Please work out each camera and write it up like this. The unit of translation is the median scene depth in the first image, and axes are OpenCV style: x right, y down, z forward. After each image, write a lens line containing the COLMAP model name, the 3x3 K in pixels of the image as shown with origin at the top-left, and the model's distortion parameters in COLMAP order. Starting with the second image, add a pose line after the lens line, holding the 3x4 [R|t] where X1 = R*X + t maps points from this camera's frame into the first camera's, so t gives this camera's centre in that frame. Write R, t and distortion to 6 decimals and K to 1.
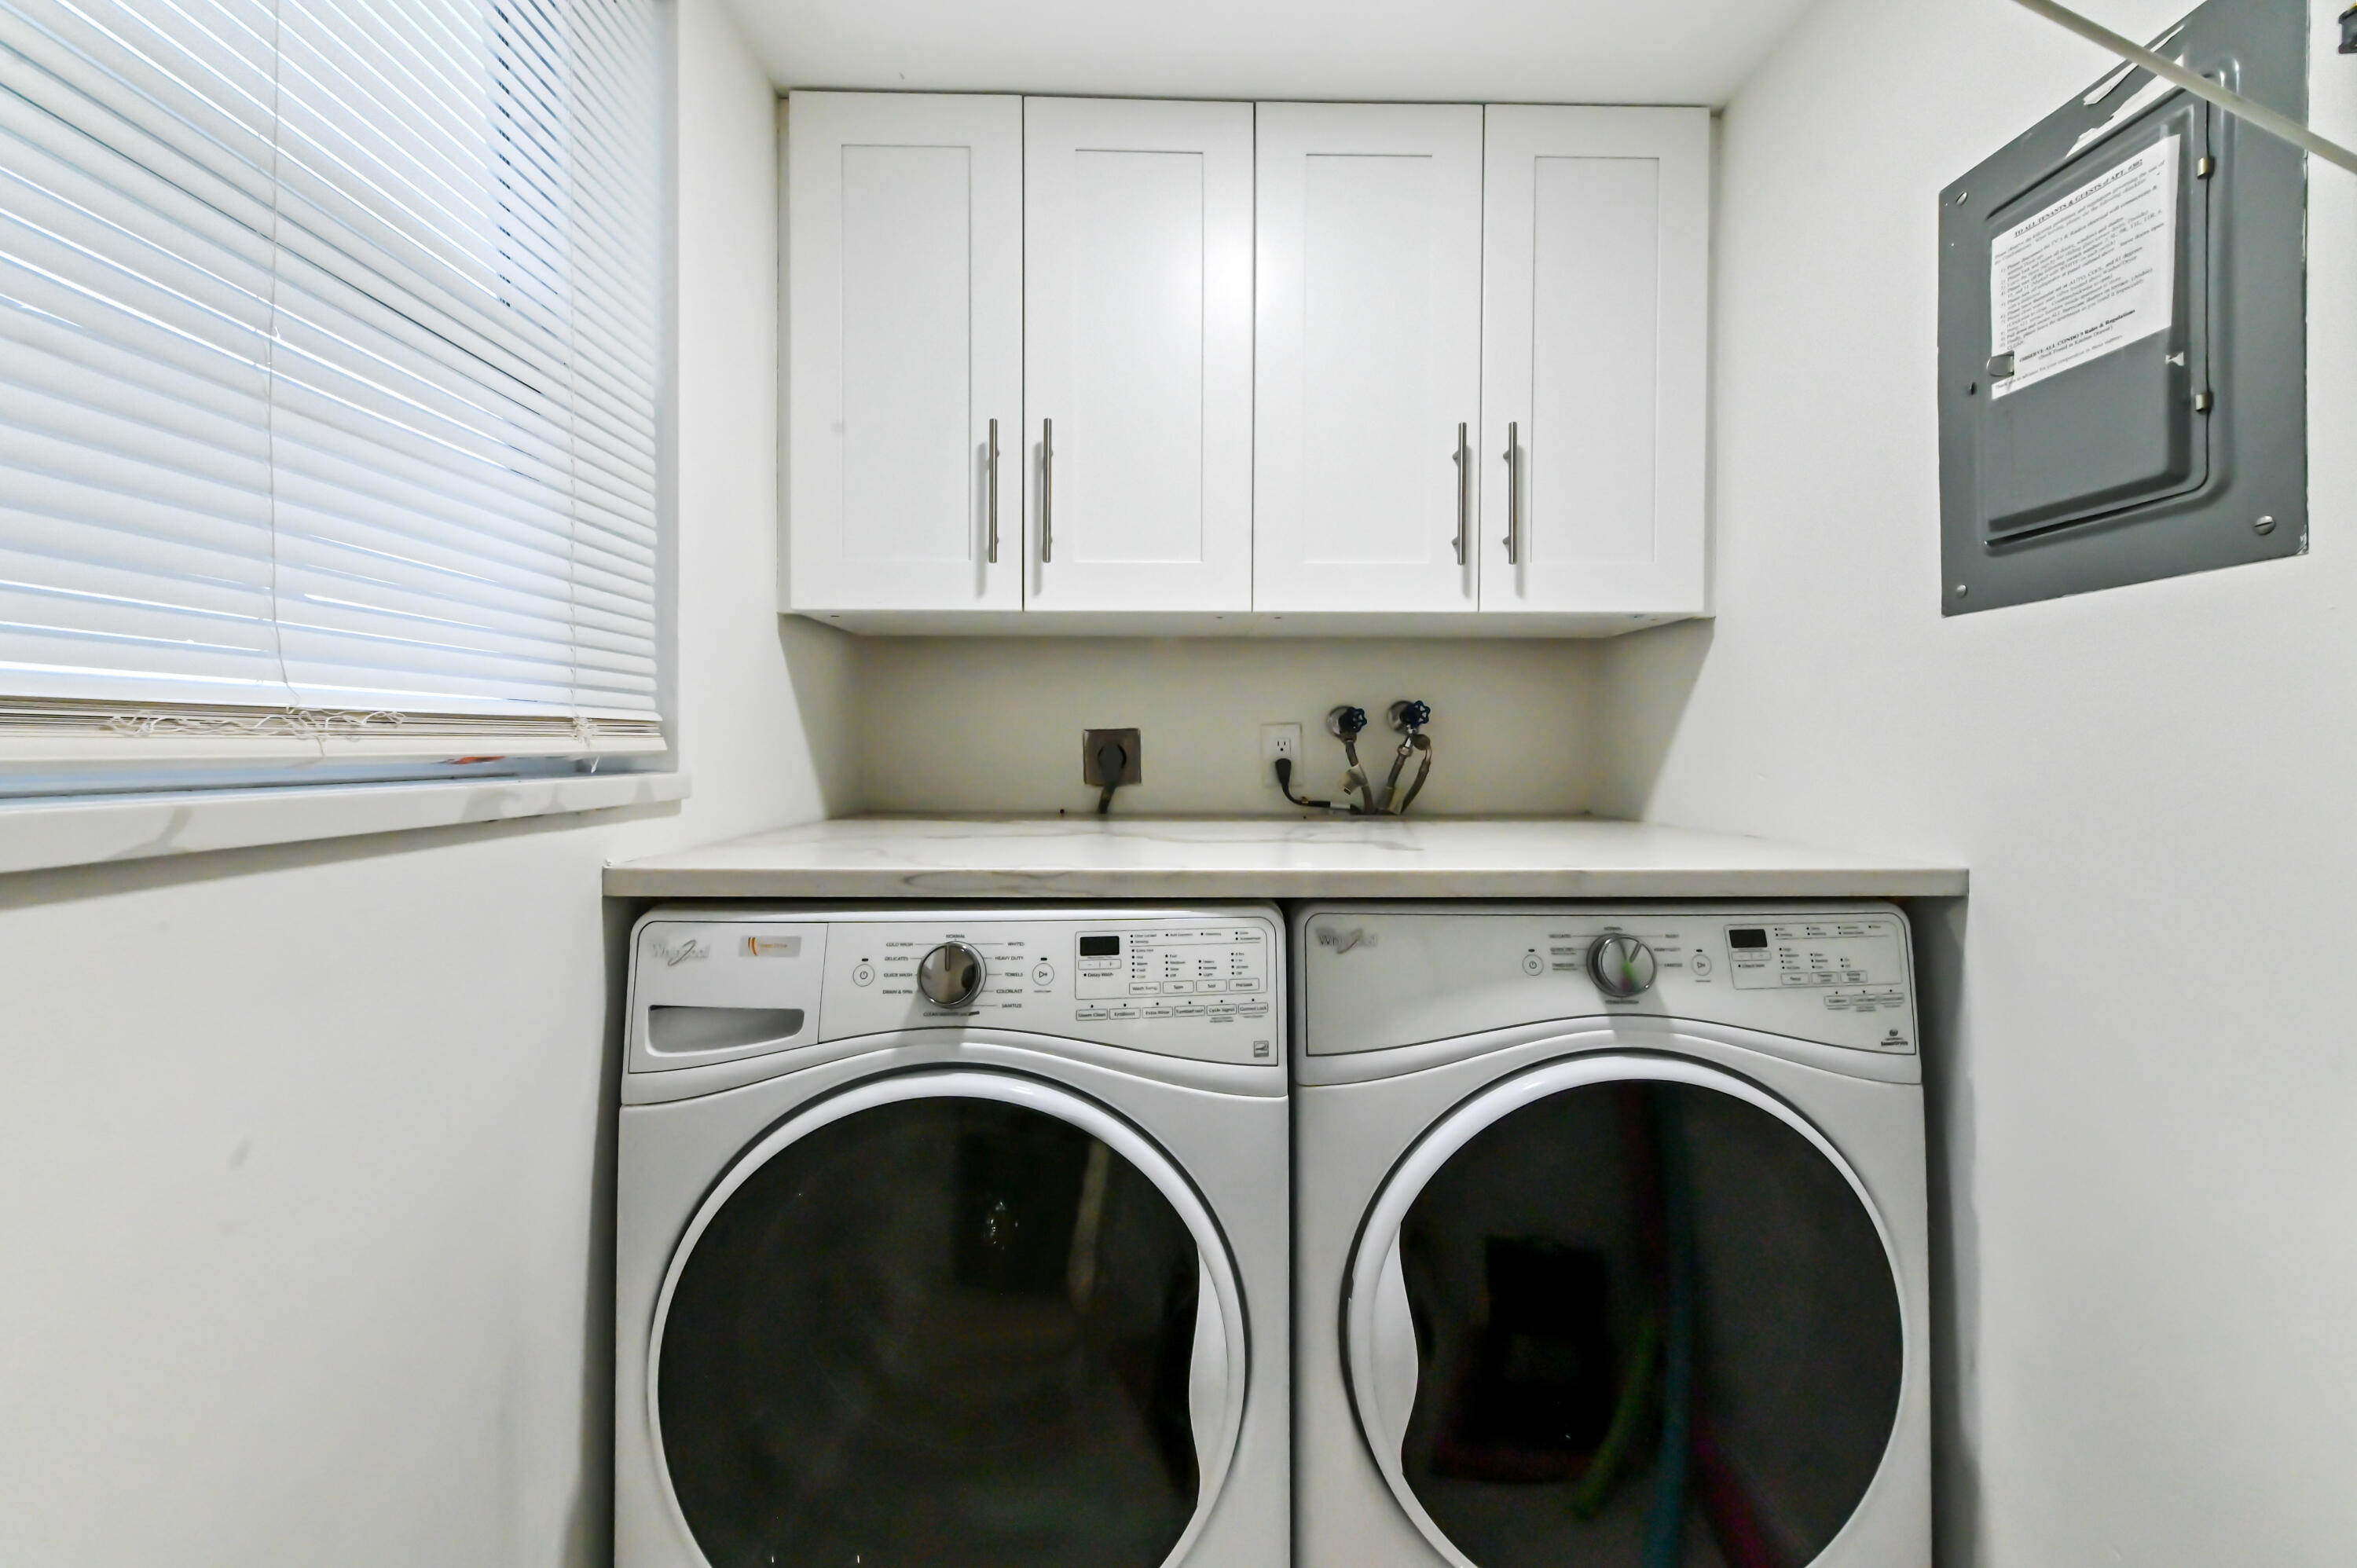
lens RADIAL K [[932.4, 0, 1169.5], [0, 932.4, 737.8], [0, 0, 1]] dist [0.013951, 0.000946]
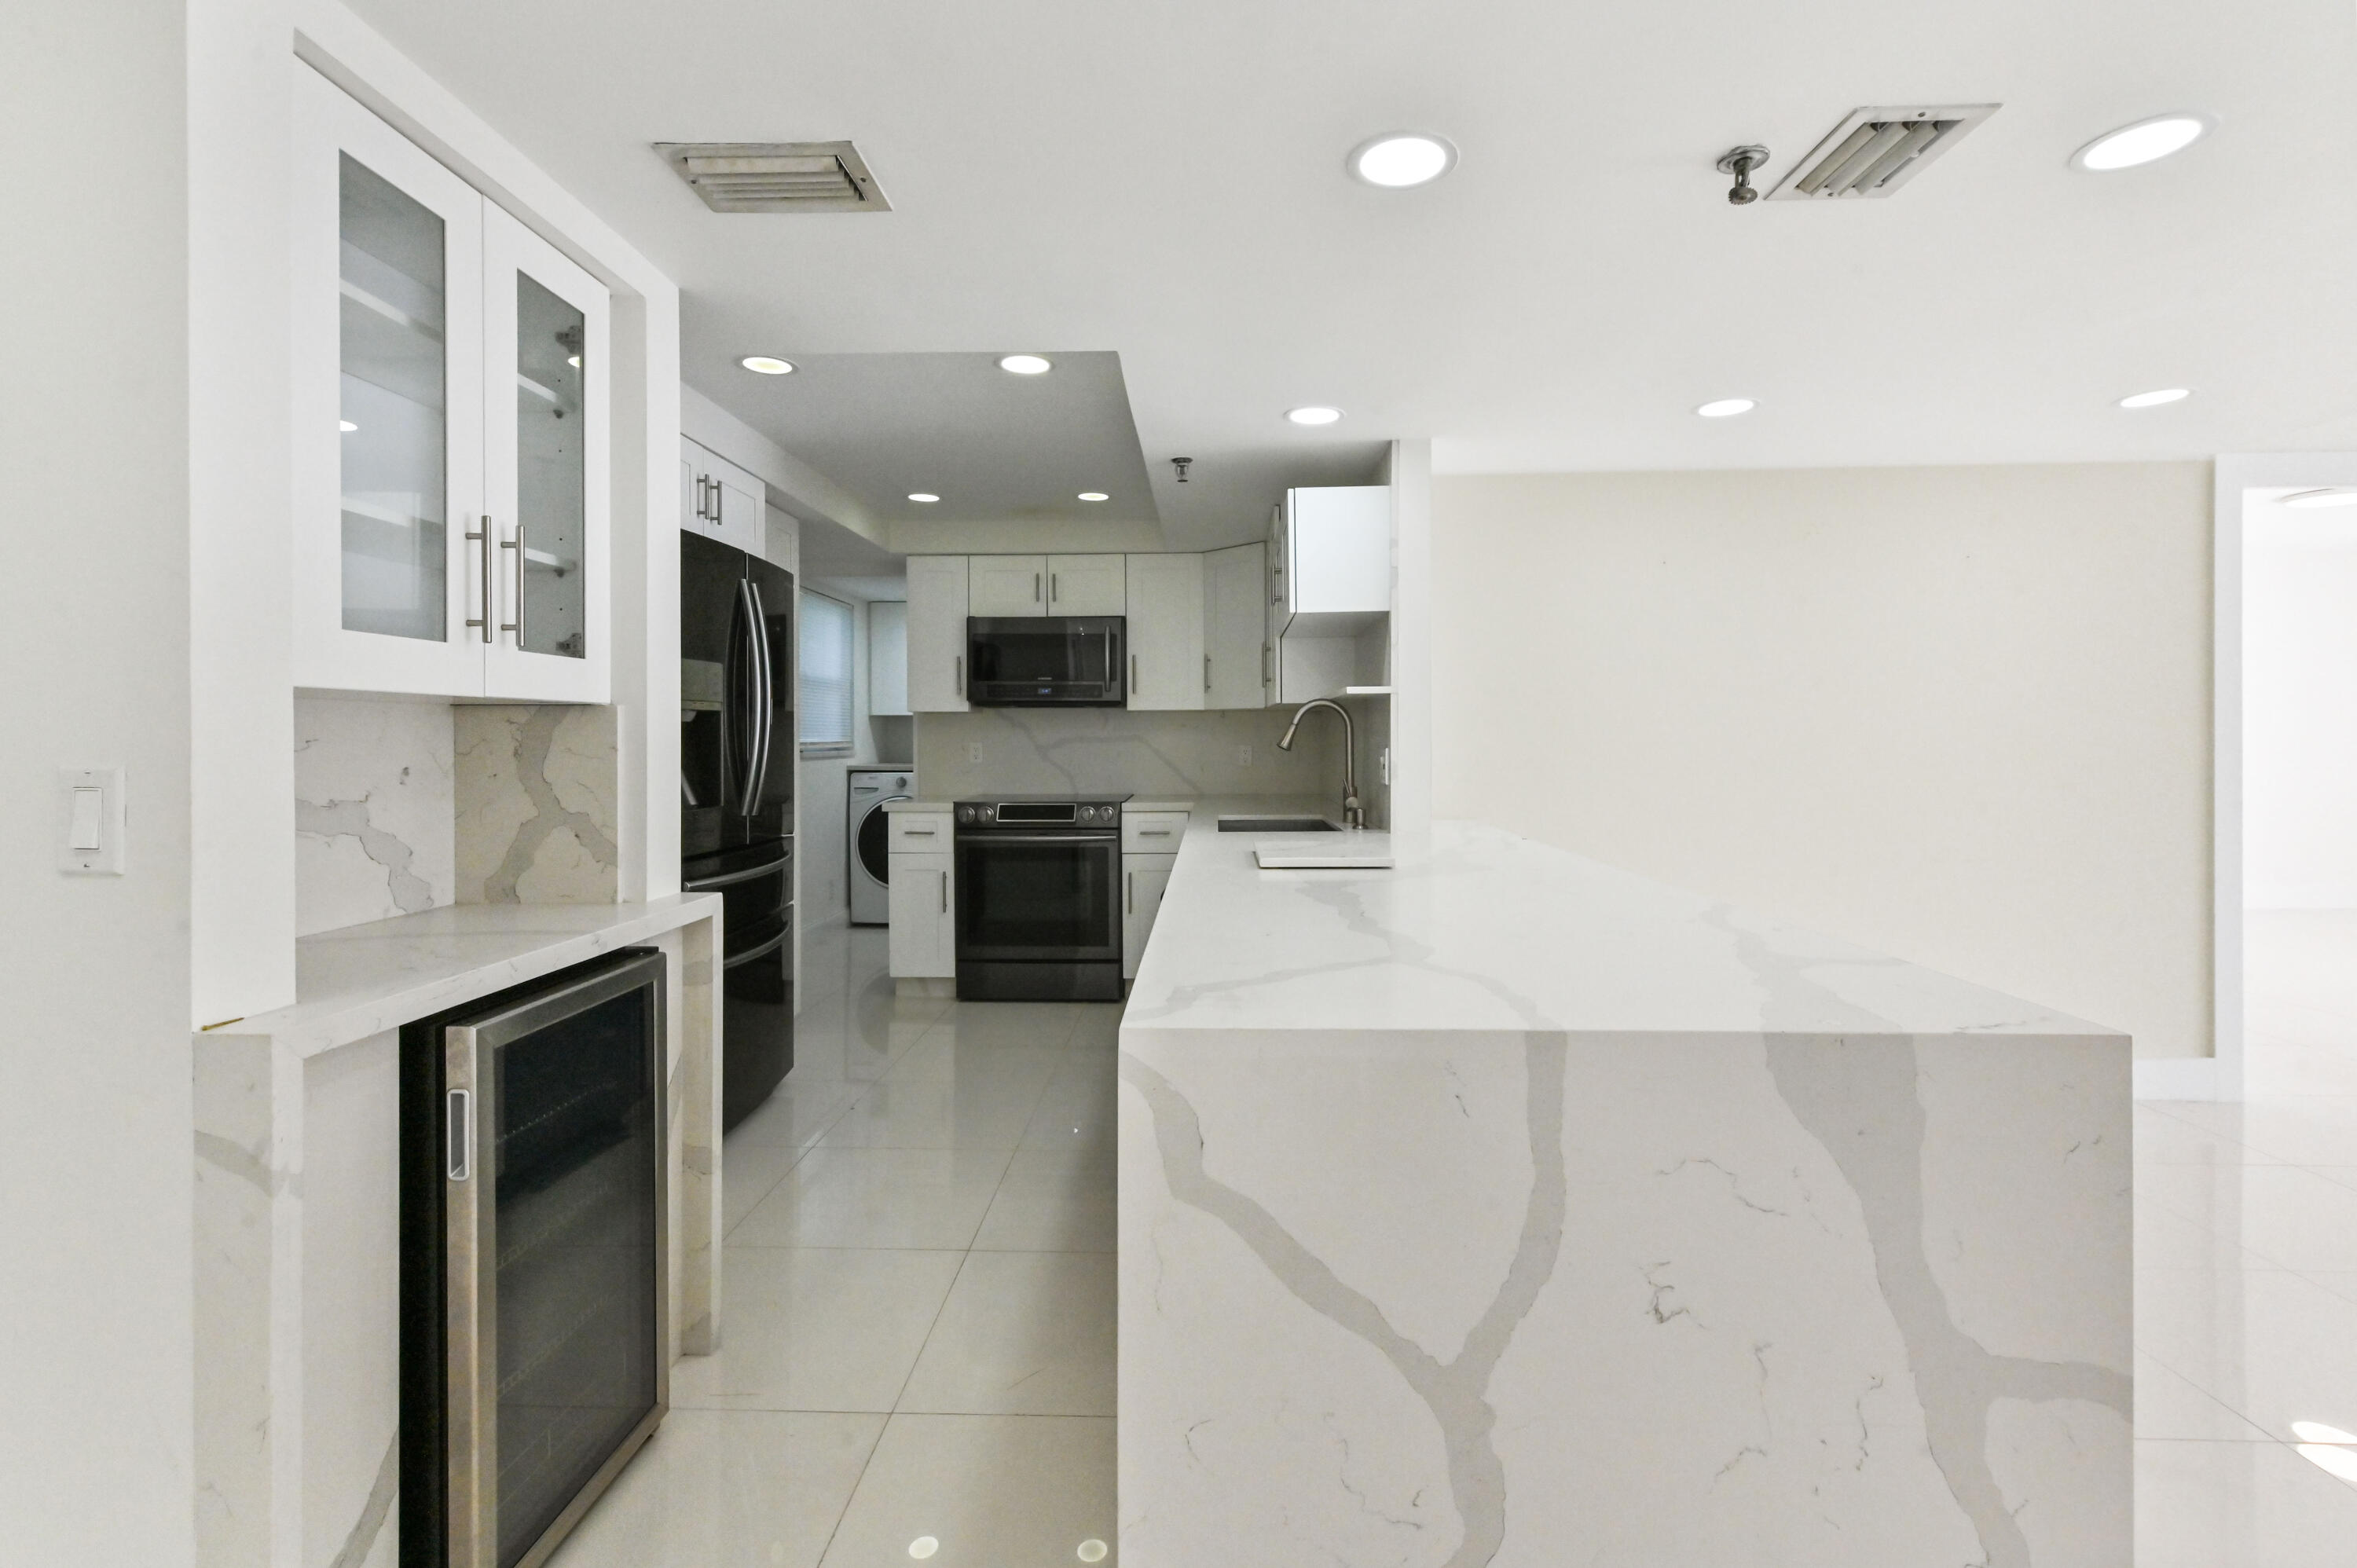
lens RADIAL K [[1051.3, 0, 1186.7], [0, 1051.3, 738.6], [0, 0, 1]] dist [0.005668, 0.000495]
pose [[0.998919, -0.005624, -0.046135, 1.969781], [0.005861, 0.999970, 0.005003, -0.060399], [0.046106, -0.005268, 0.998923, -5.850970]]
